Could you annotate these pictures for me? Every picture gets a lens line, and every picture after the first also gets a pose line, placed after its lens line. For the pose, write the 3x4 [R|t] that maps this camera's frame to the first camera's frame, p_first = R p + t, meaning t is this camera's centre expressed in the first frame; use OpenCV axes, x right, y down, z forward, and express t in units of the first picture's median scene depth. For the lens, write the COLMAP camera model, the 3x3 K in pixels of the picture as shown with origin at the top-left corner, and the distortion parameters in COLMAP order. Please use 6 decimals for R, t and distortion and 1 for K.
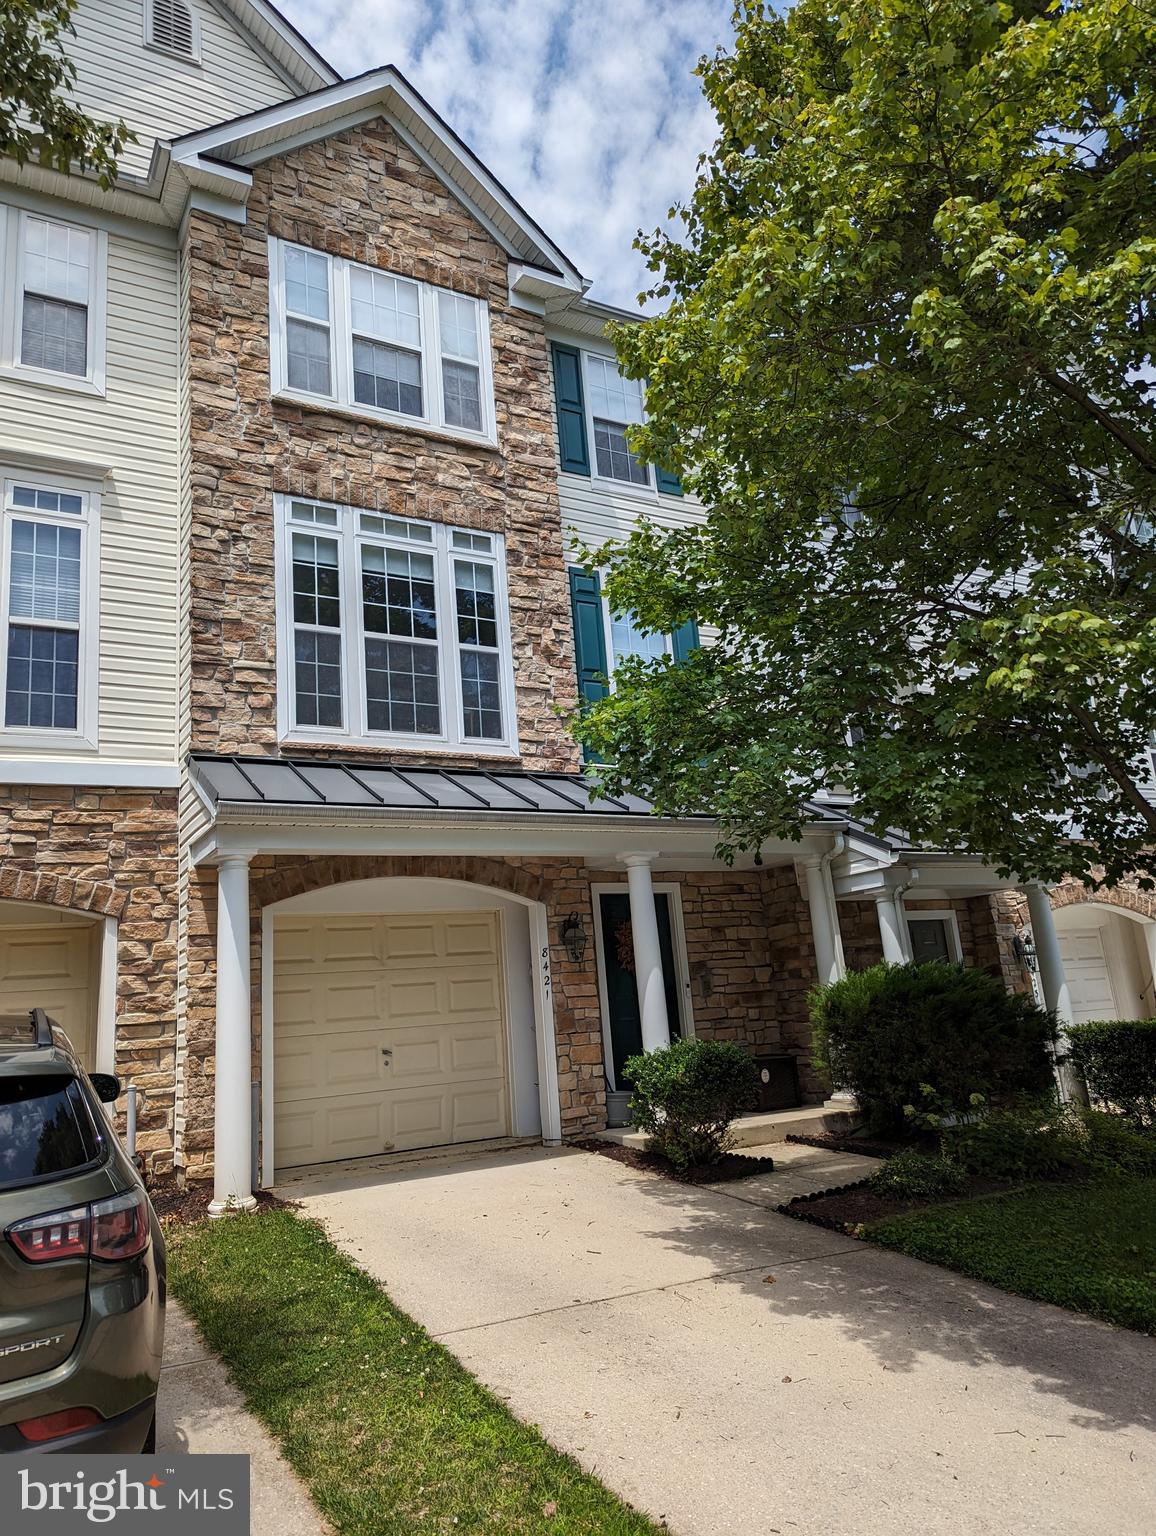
lens RADIAL K [[1078.4, 0, 576.7], [0, 1078.4, 762.3], [0, 0, 1]] dist [0.040812, -0.044183]
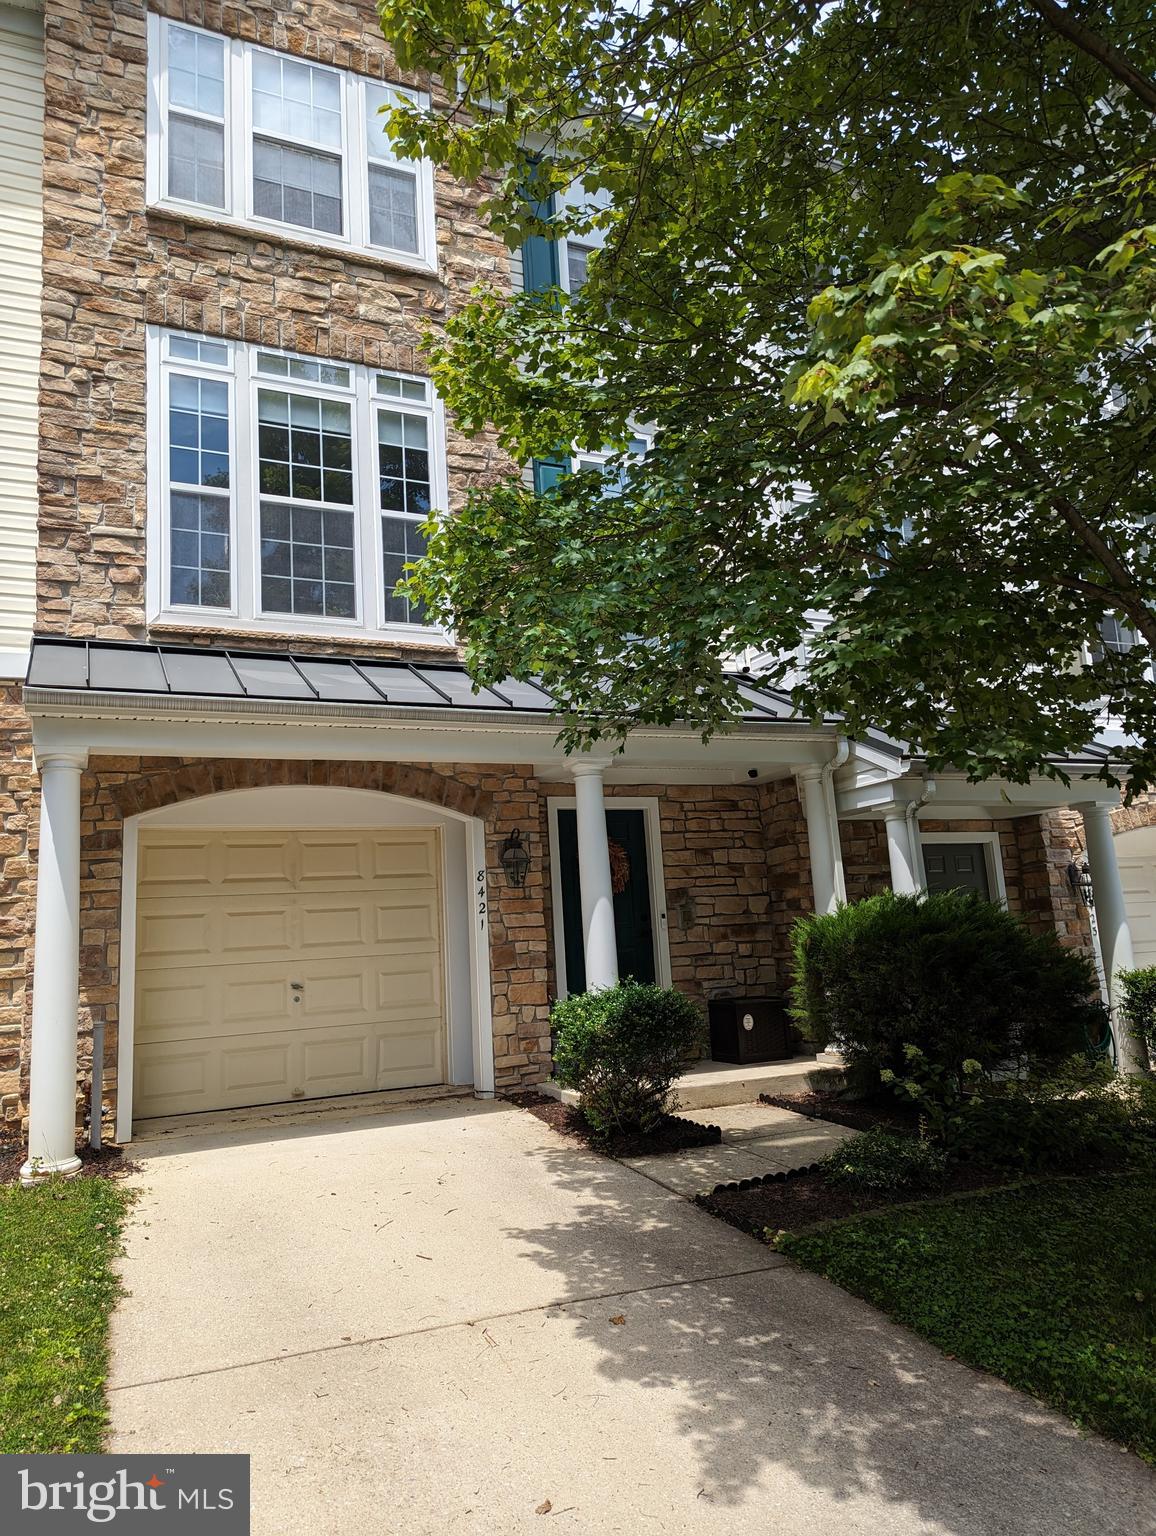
lens RADIAL K [[1078.4, 0, 577.4], [0, 1078.4, 773.7], [0, 0, 1]] dist [0.040812, -0.044183]
pose [[0.995958, 0.004843, -0.089692, 0.124835], [0.002275, 0.996866, 0.079082, 0.029275], [0.089793, -0.078967, 0.992825, 0.171539]]
